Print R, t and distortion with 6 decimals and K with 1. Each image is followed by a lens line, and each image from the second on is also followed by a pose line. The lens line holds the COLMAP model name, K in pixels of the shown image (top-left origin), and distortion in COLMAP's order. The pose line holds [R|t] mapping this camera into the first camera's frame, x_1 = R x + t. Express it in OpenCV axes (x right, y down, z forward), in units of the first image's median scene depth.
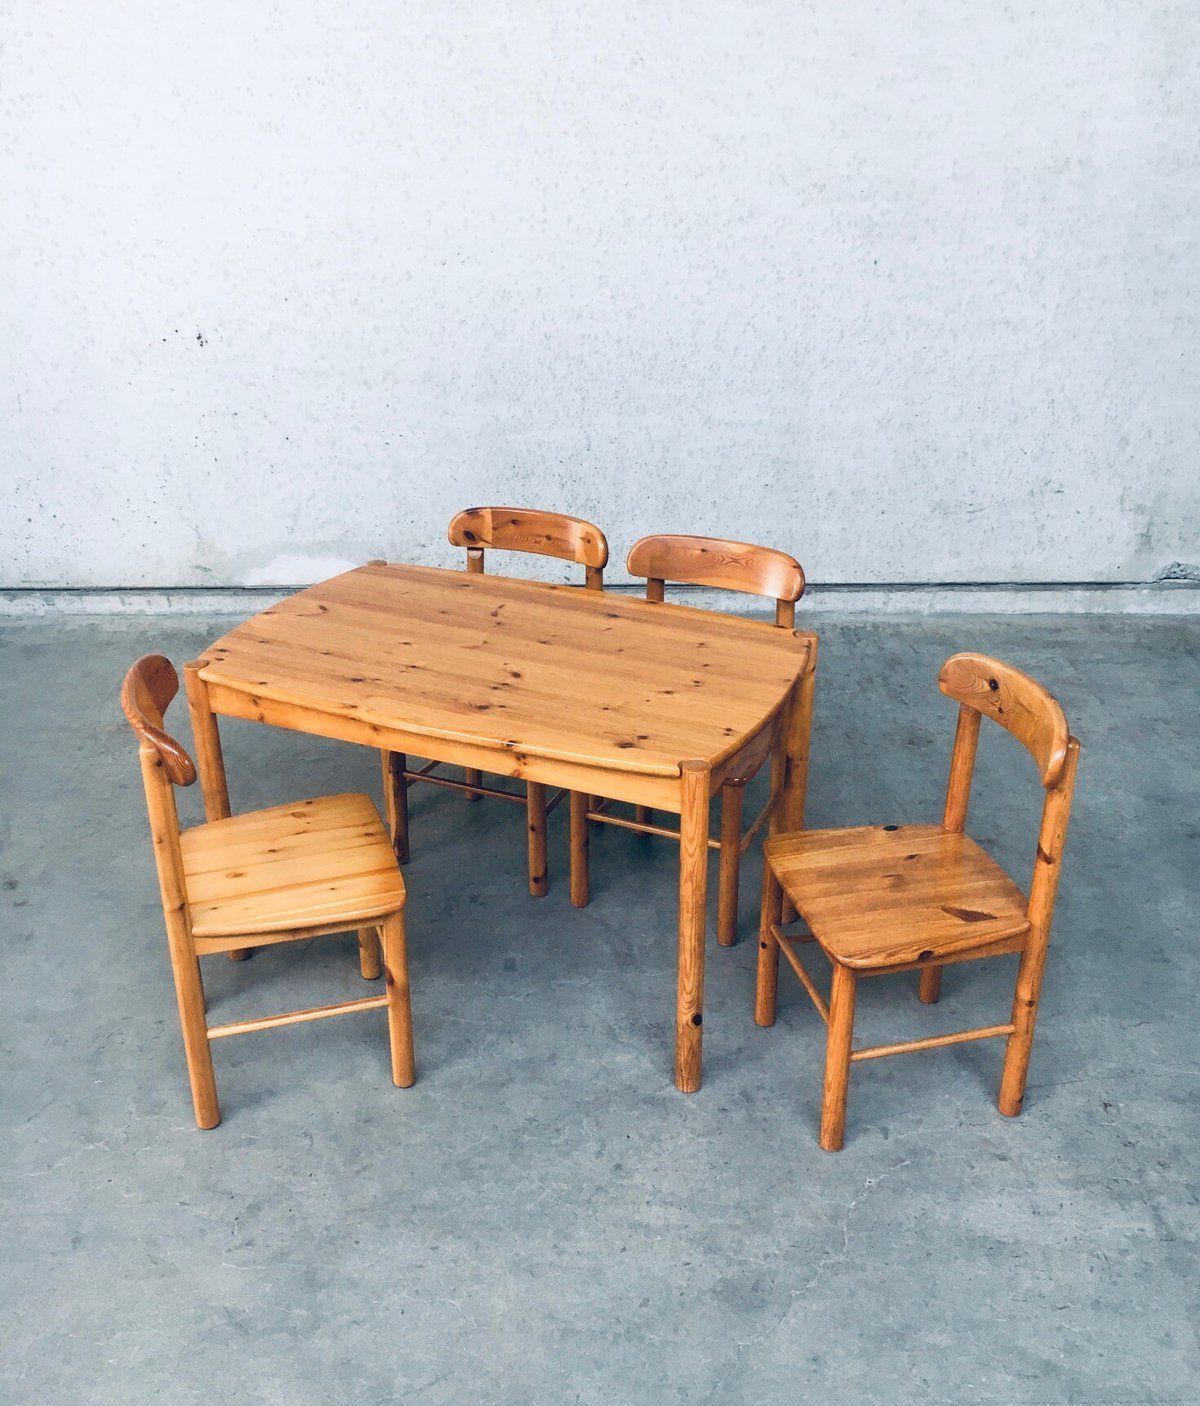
lens RADIAL K [[1408.0, 0, 620.8], [0, 1408.0, 682.6], [0, 0, 1]] dist [0.077490, -0.113362]
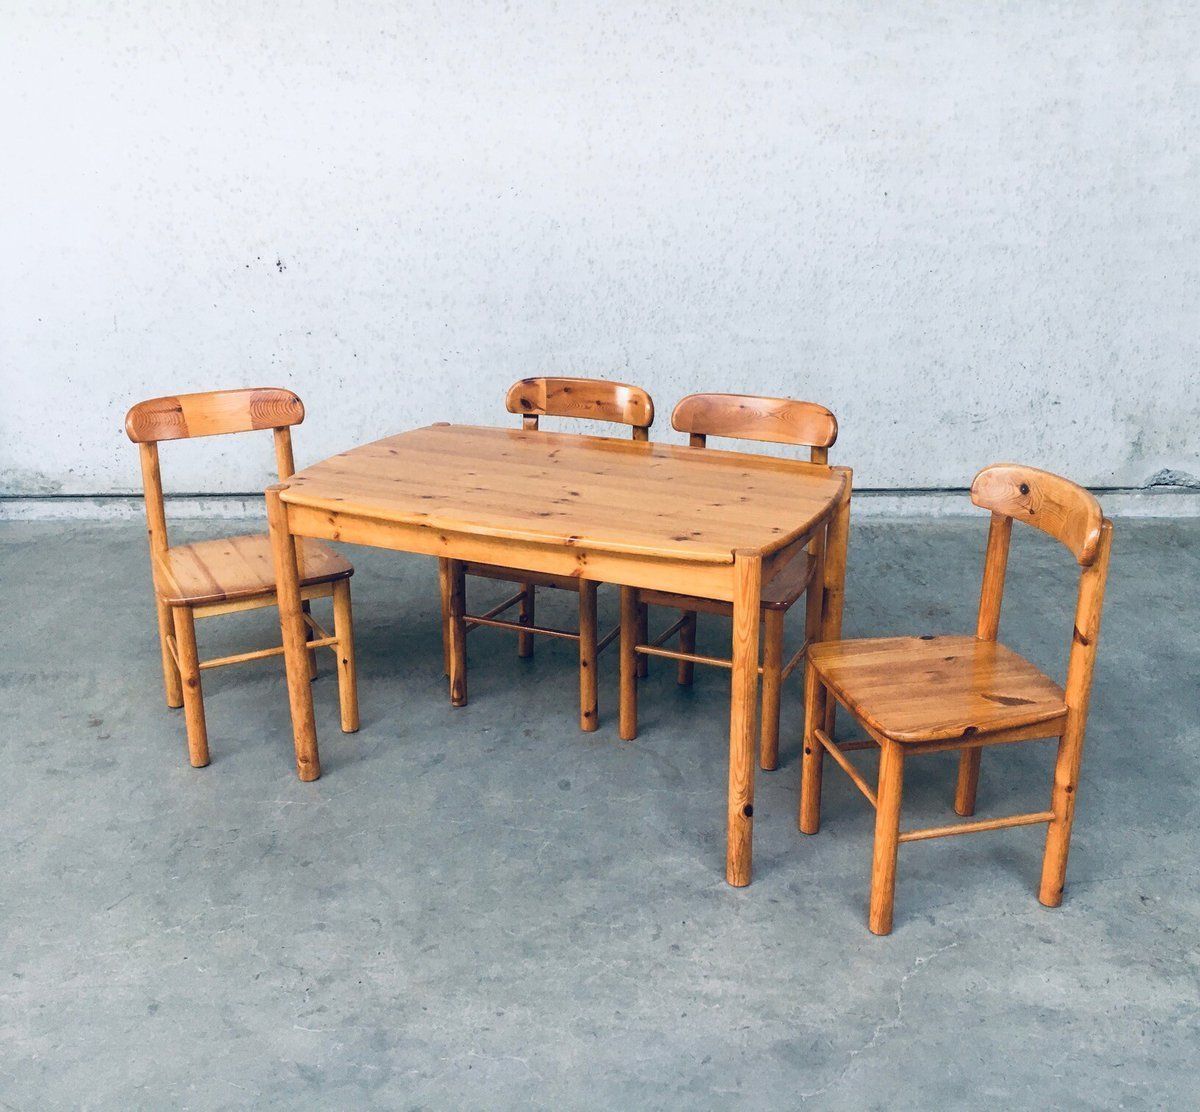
lens RADIAL K [[1270.2, 0, 626.9], [0, 1270.2, 556.4], [0, 0, 1]] dist [0.079687, -0.118432]
pose [[0.999964, -0.002404, -0.008123, -0.016434], [0.001619, 0.995443, -0.095346, 0.083405], [0.008316, 0.095329, 0.995411, 0.024901]]
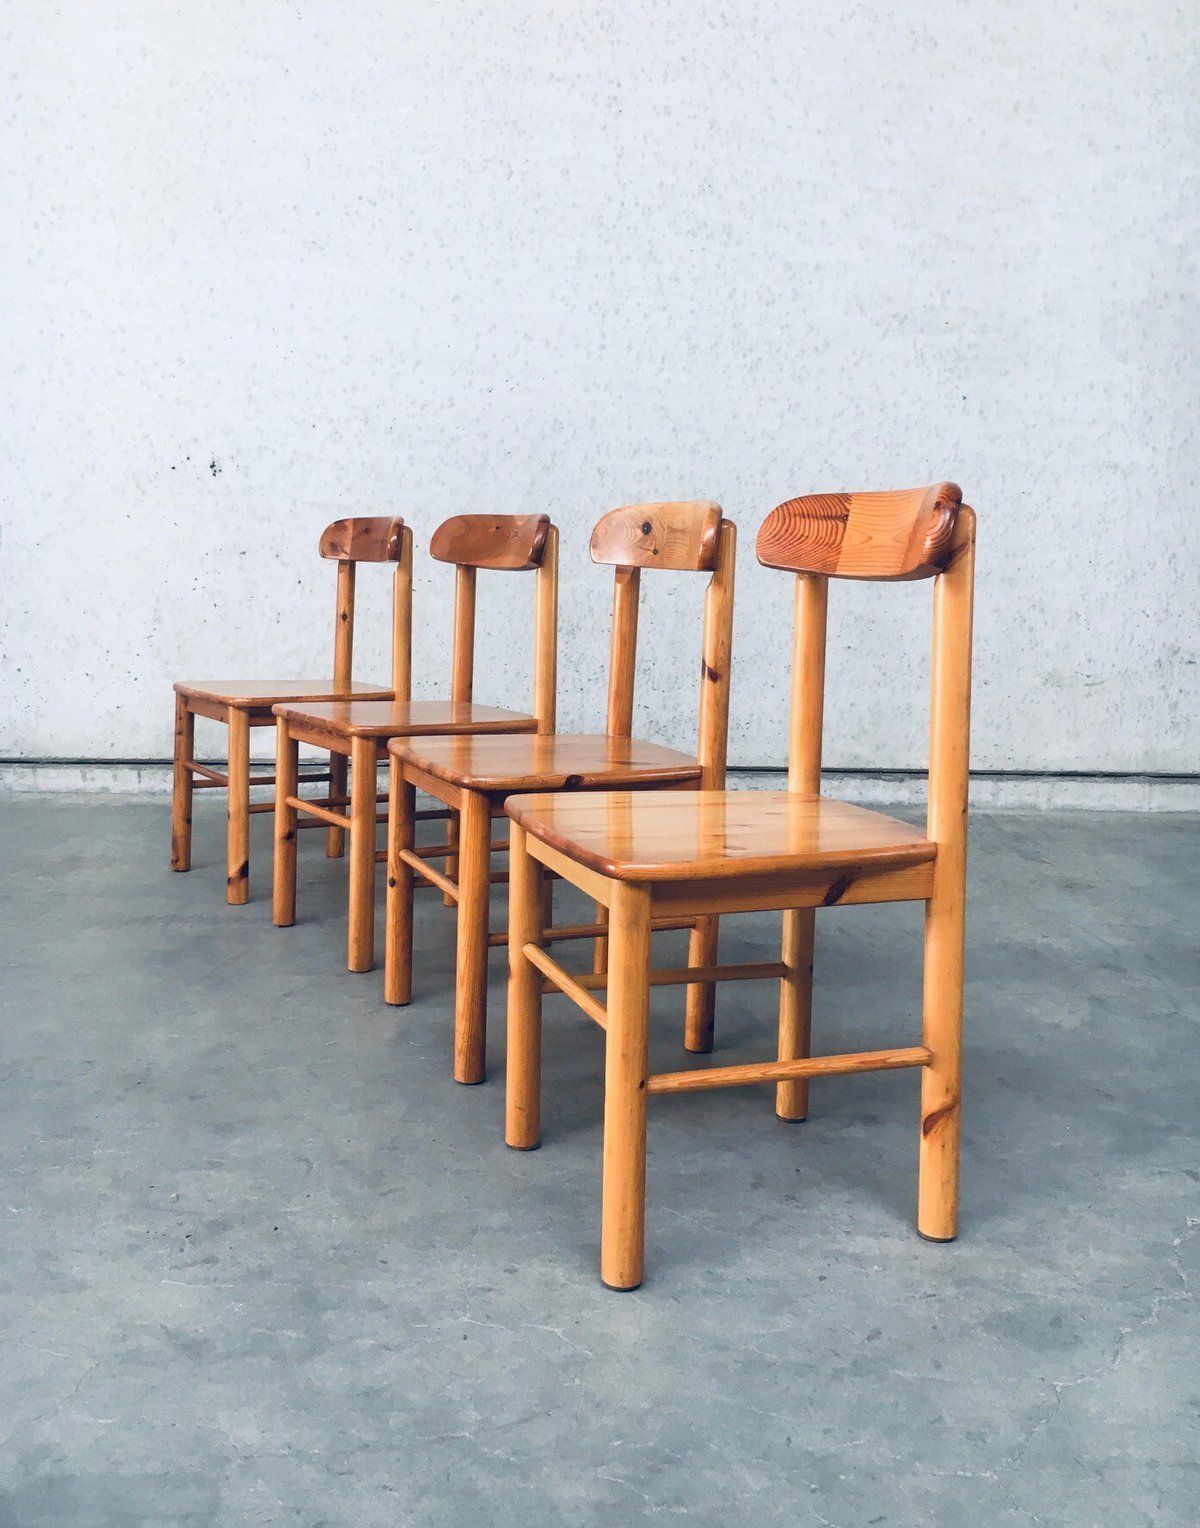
lens RADIAL K [[1481.5, 0, 599.5], [0, 1481.5, 702.2], [0, 0, 1]] dist [0.072074, -0.086548]
pose [[0.999908, 0.013368, -0.002180, -0.050054], [-0.013293, 0.937710, -0.347166, 0.223363], [-0.002597, 0.347163, 0.937801, 0.173886]]
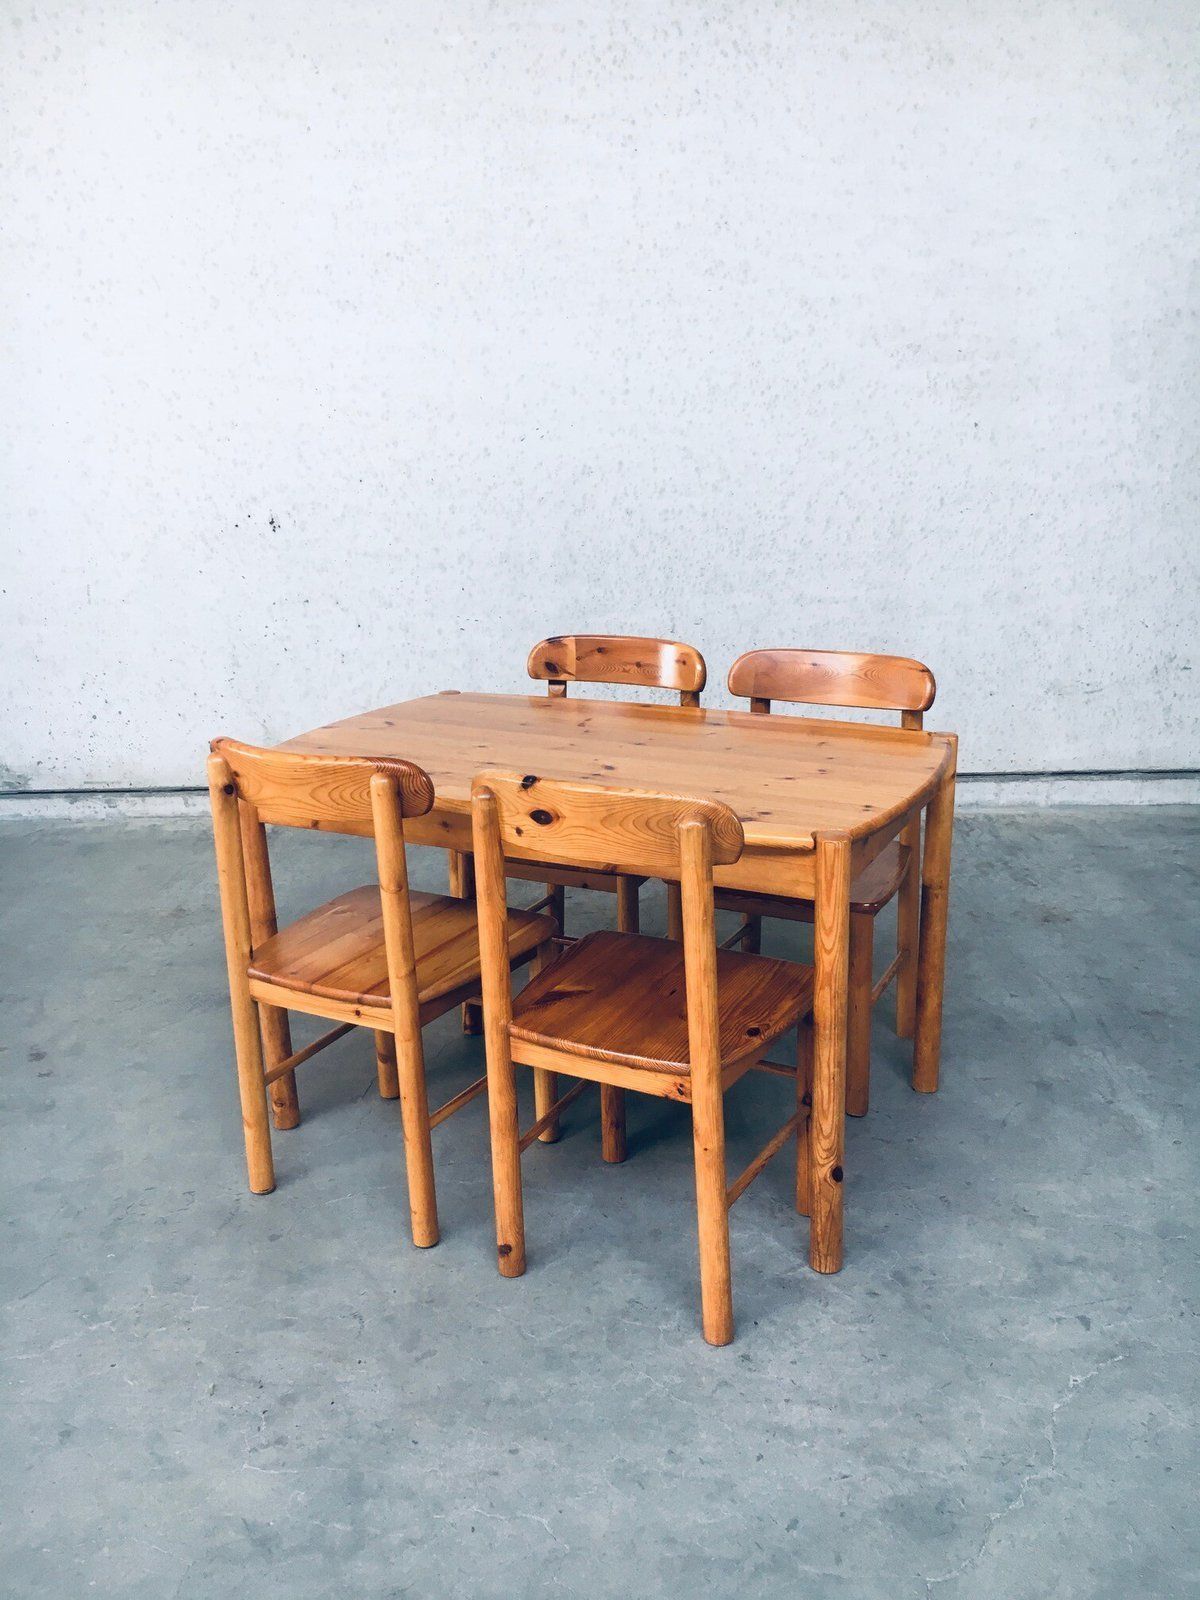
lens RADIAL K [[1366.1, 0, 602.4], [0, 1366.1, 804.2], [0, 0, 1]] dist [0.084149, -0.128559]
pose [[0.998150, -0.013052, -0.059382, -0.017963], [0.004625, 0.990156, -0.139894, 0.082318], [0.060623, 0.139361, 0.988384, 0.112167]]
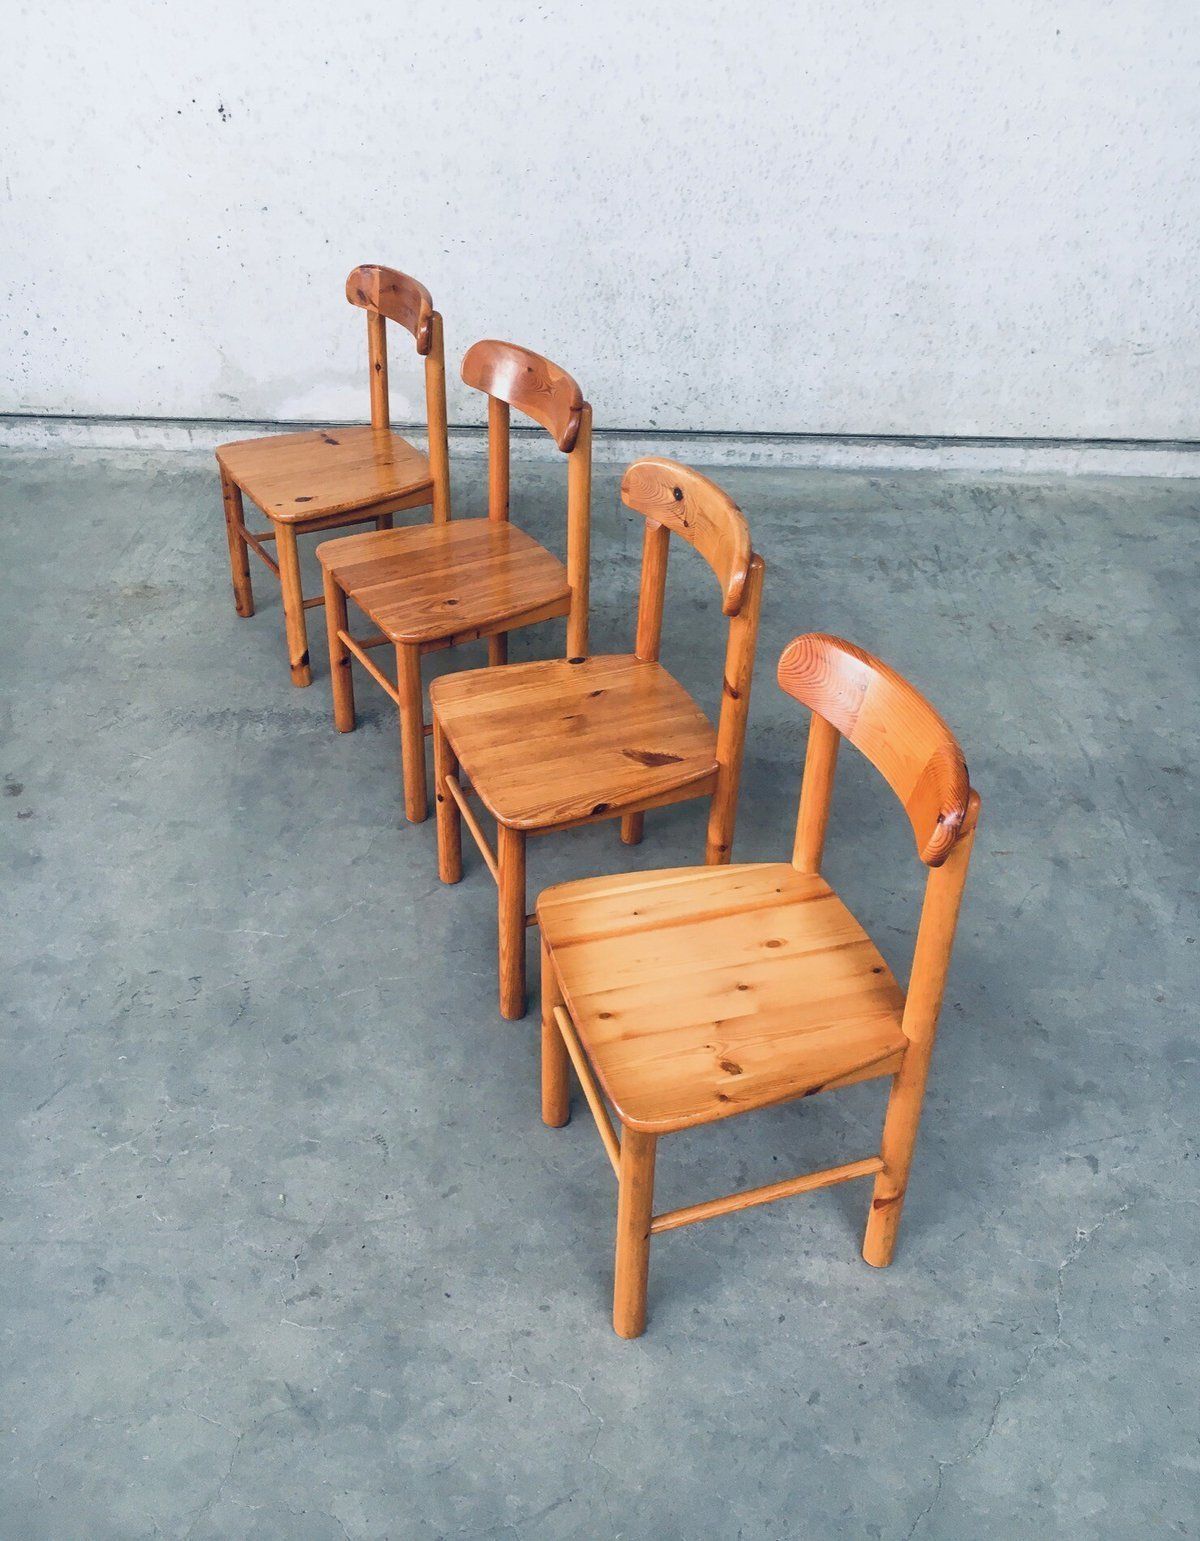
lens RADIAL K [[1398.8, 0, 615.6], [0, 1398.8, 728.9], [0, 0, 1]] dist [0.089086, -0.138766]
pose [[0.999421, 0.031818, -0.012035, -0.048919], [-0.029522, 0.987018, 0.157876, -0.026660], [0.016902, -0.157429, 0.987386, 0.141866]]
